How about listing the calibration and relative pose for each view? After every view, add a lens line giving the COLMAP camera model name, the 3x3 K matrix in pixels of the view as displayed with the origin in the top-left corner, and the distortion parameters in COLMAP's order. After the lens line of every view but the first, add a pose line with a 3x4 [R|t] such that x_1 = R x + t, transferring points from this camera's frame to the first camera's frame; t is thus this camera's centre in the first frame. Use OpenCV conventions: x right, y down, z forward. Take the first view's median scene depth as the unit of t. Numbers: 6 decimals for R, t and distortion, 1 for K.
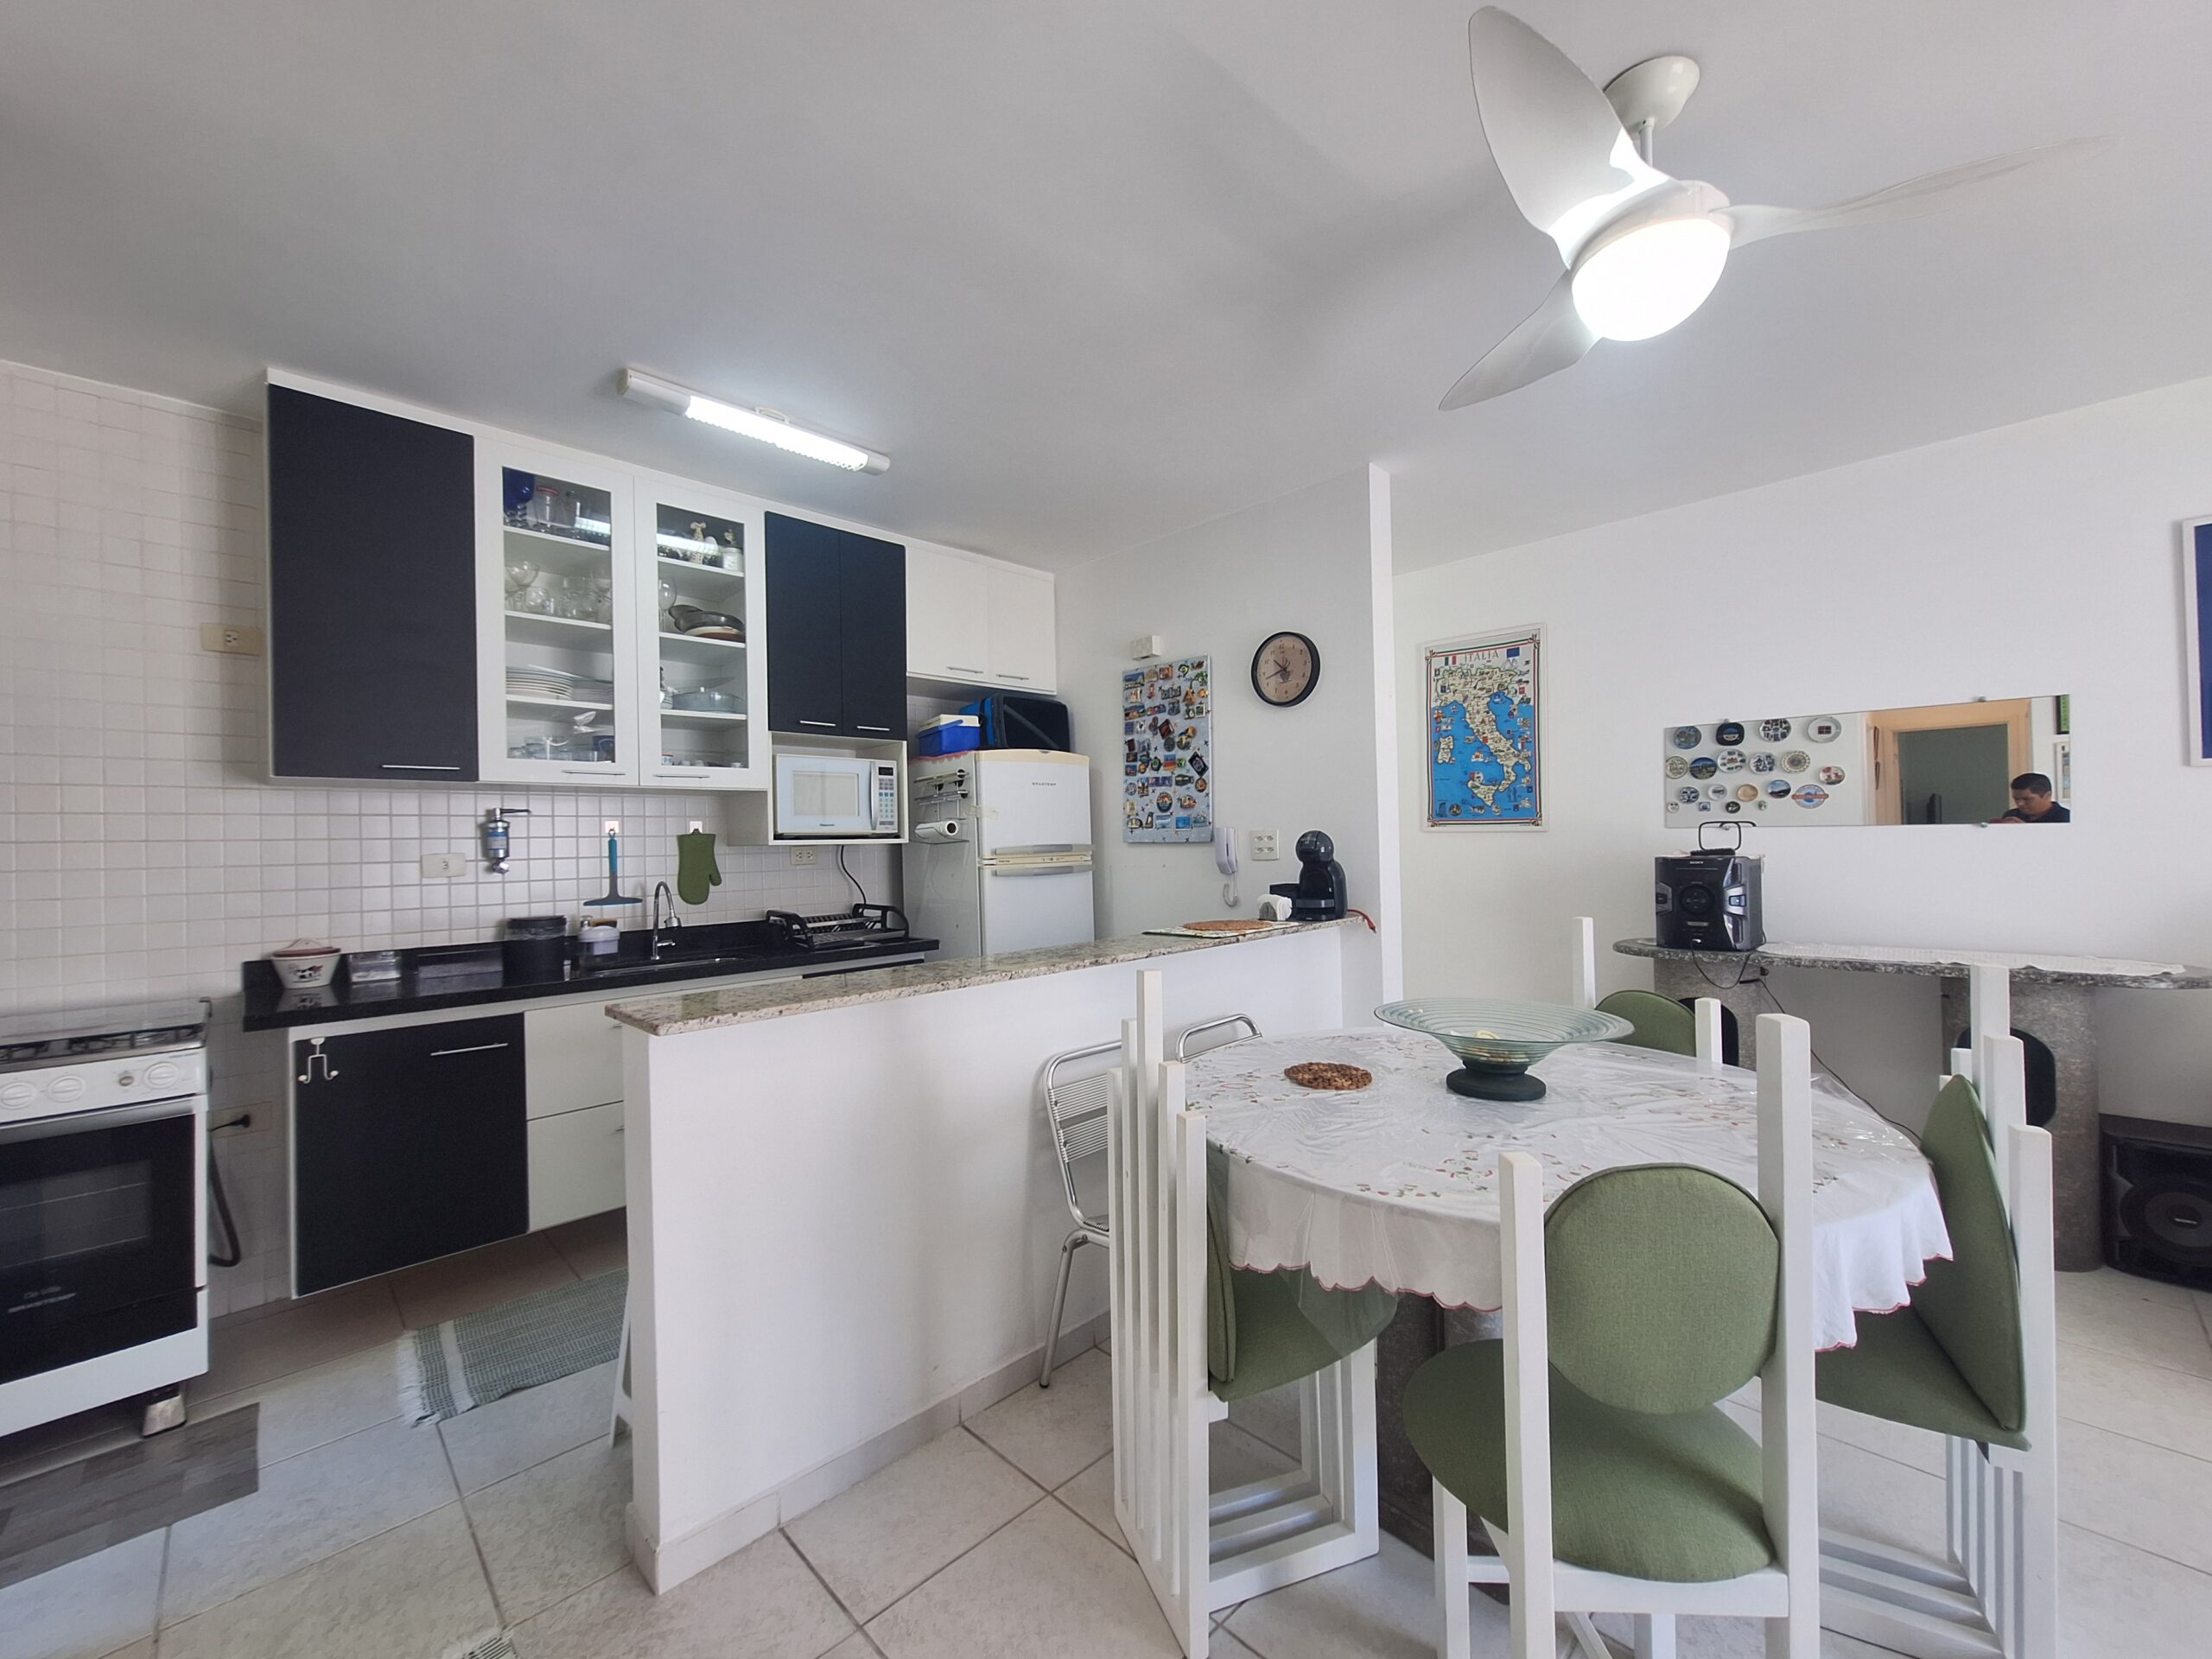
lens RADIAL K [[883.2, 0, 1109.9], [0, 883.2, 829.4], [0, 0, 1]] dist [-0.008284, 0.003746]
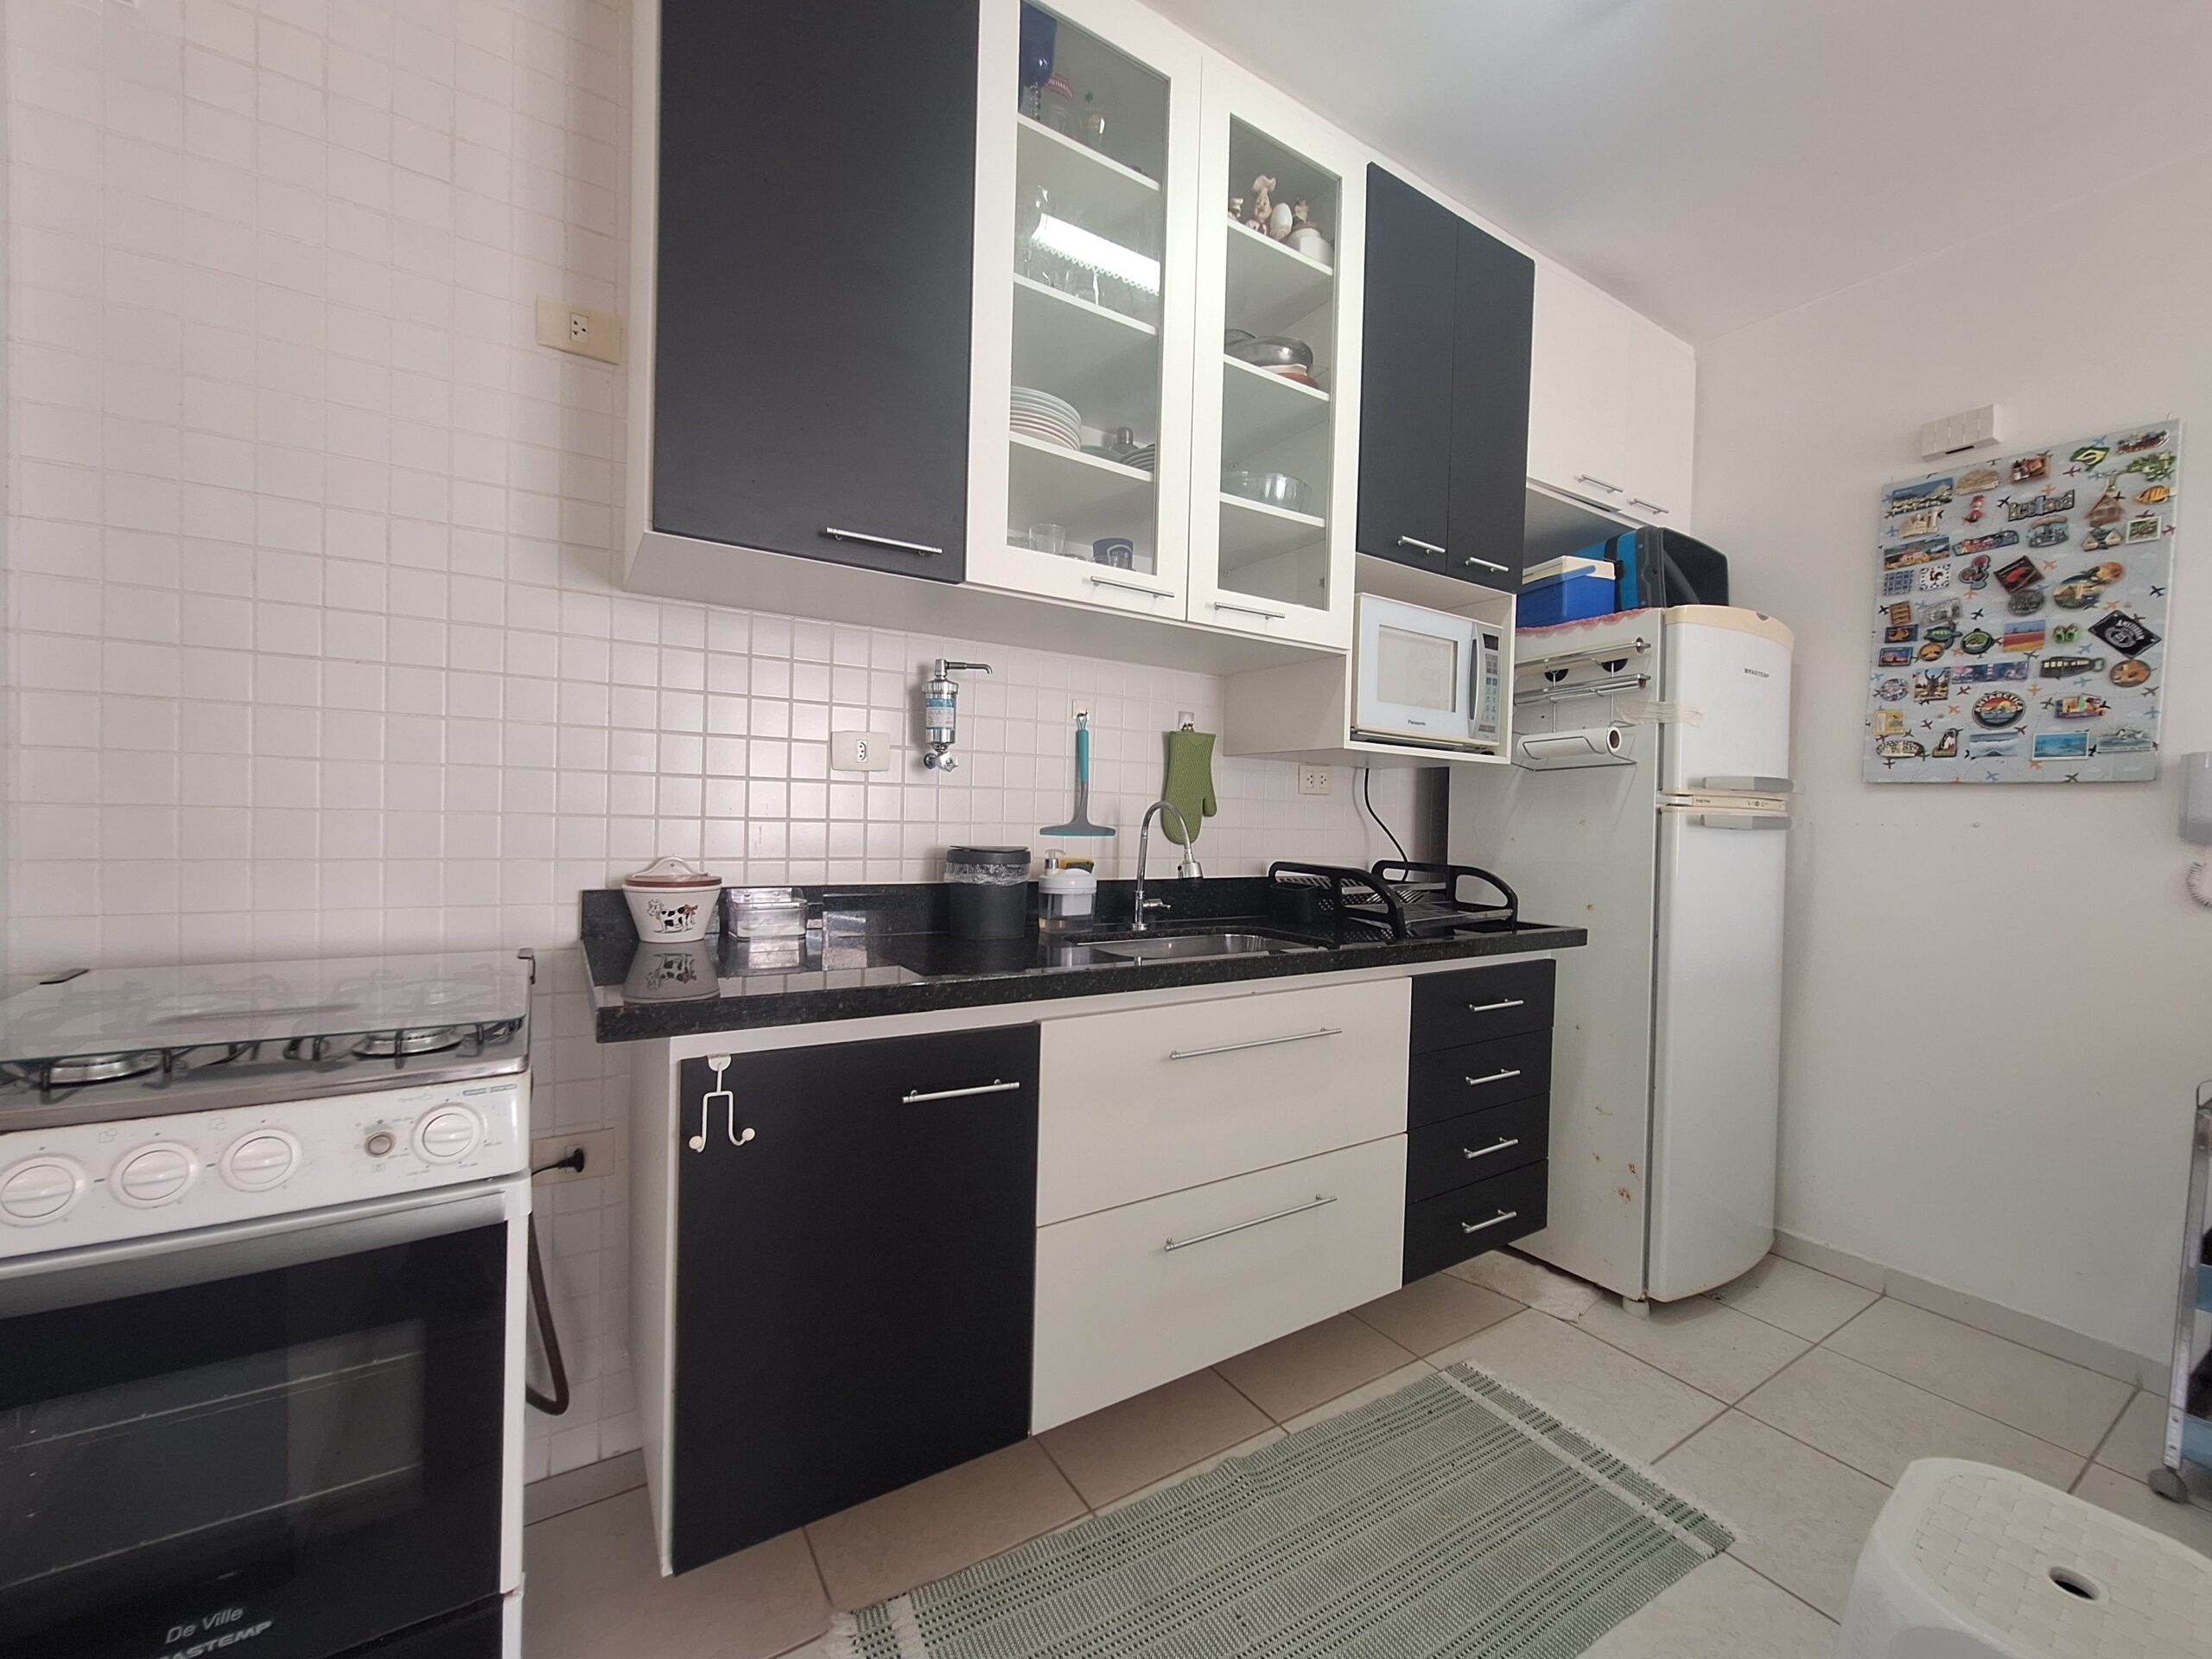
lens RADIAL K [[883.2, 0, 1107.6], [0, 883.2, 831.0], [0, 0, 1]] dist [-0.008284, 0.003746]
pose [[0.976615, 0.054156, -0.208063, -0.417801], [-0.047534, 0.998195, 0.036697, 0.058492], [0.209674, -0.025949, 0.977427, 0.399799]]
